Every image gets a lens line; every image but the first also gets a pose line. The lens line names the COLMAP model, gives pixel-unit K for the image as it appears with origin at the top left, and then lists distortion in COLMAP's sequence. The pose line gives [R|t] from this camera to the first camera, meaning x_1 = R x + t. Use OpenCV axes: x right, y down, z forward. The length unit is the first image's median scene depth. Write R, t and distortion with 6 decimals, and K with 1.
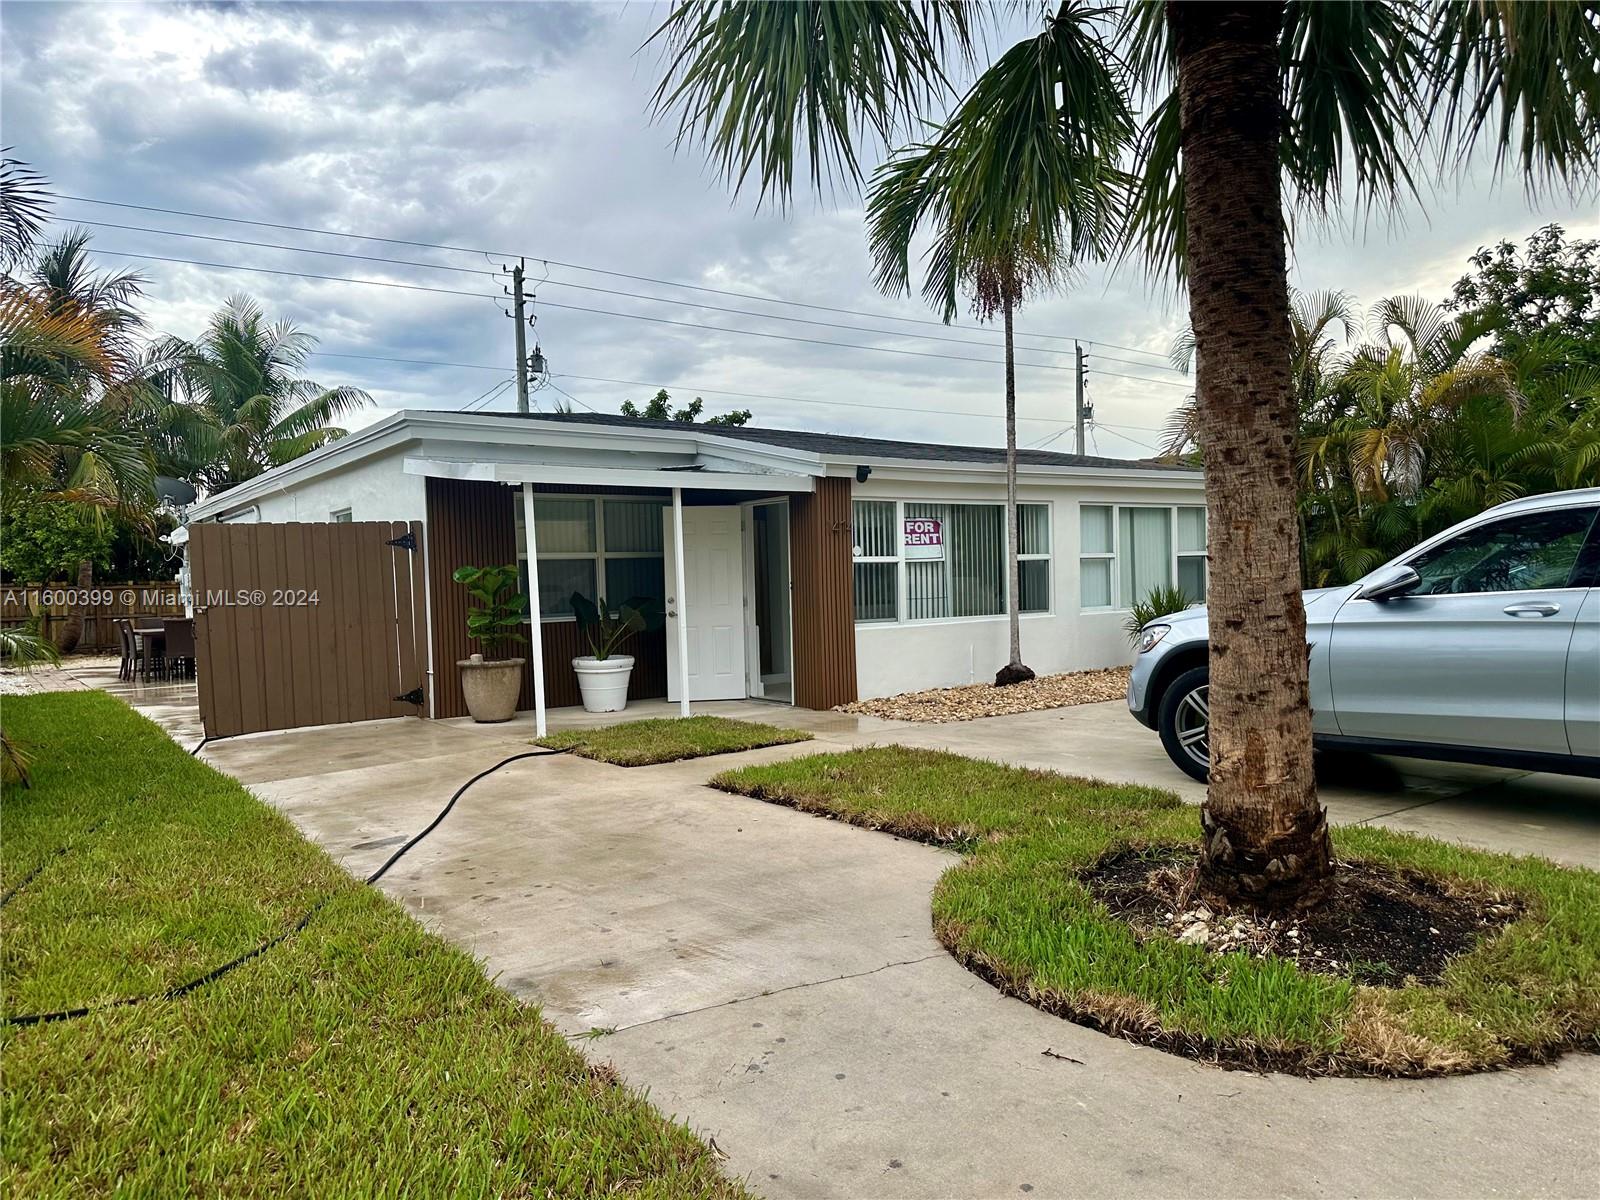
lens RADIAL K [[1121.2, 0, 800.1], [0, 1121.2, 604.3], [0, 0, 1]] dist [0.116551, -0.169565]
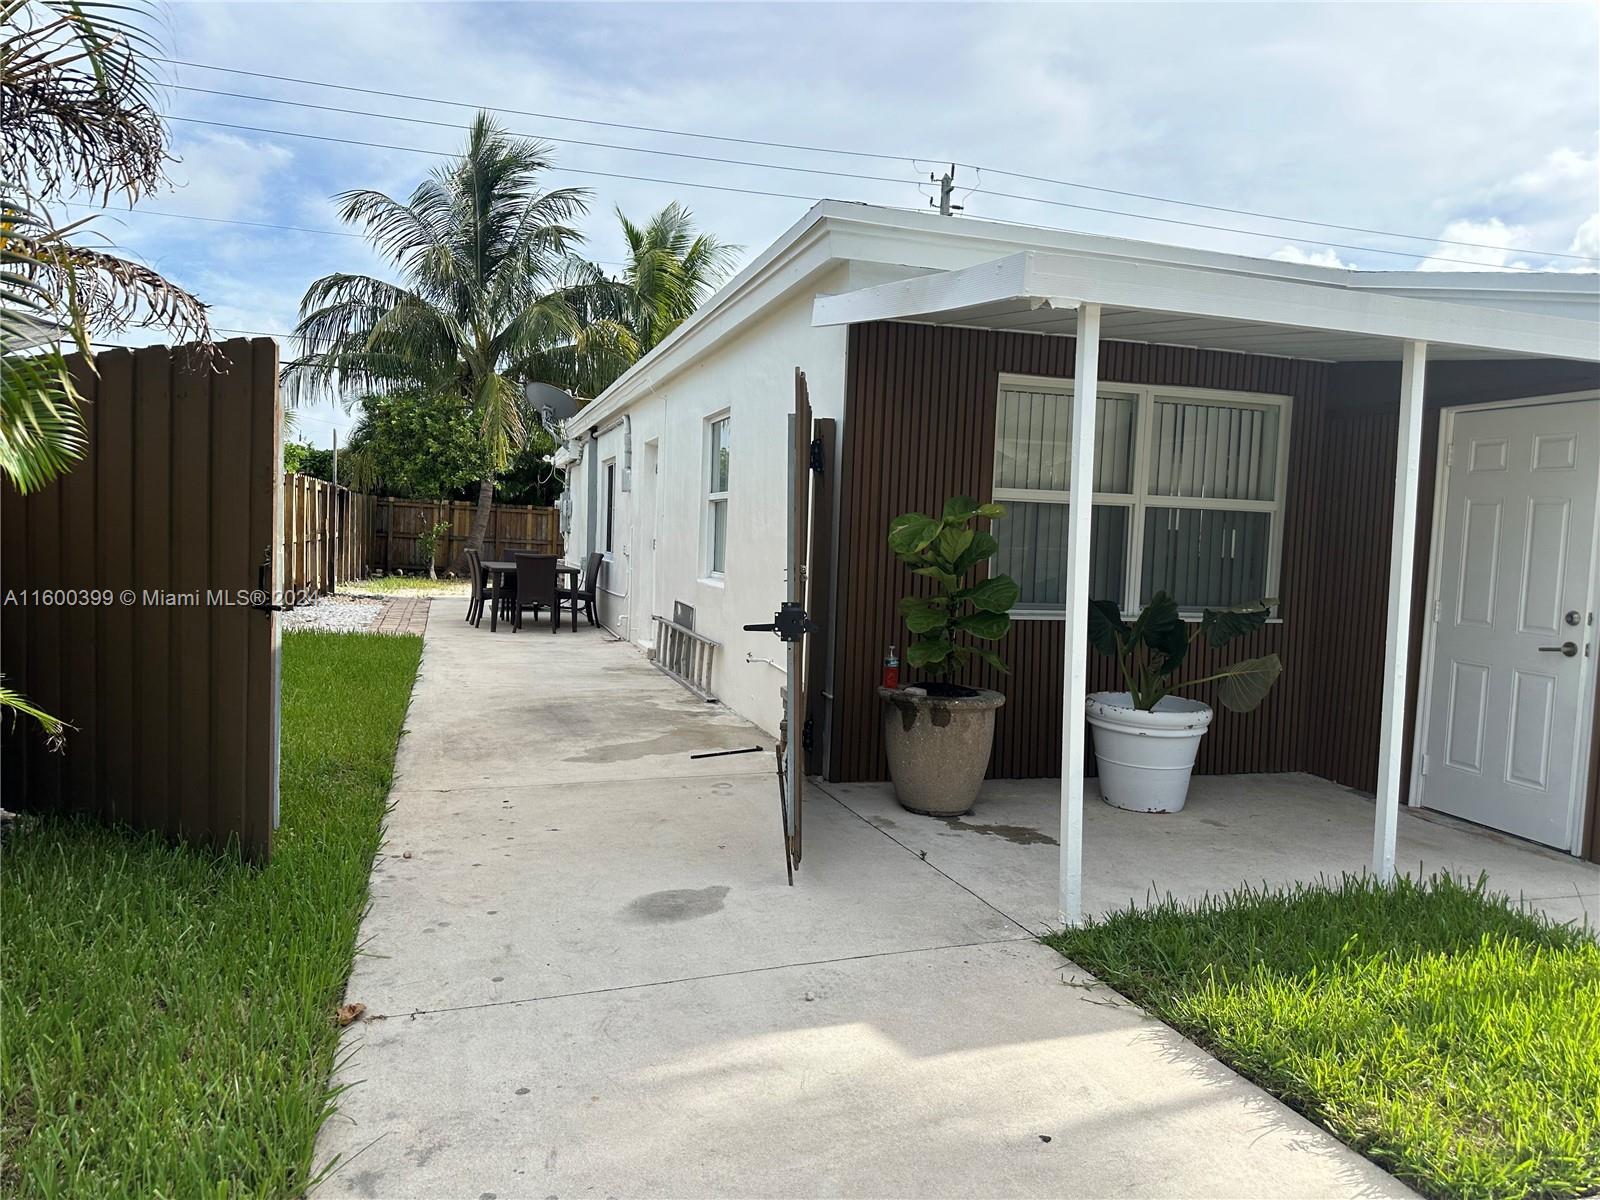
lens RADIAL K [[1121.2, 0, 800.1], [0, 1121.2, 604.3], [0, 0, 1]] dist [0.116551, -0.169565]
pose [[0.942850, 0.090313, -0.320744, -0.167006], [-0.078050, 0.995648, 0.050915, -0.010415], [0.323946, -0.022971, 0.945797, 0.479214]]
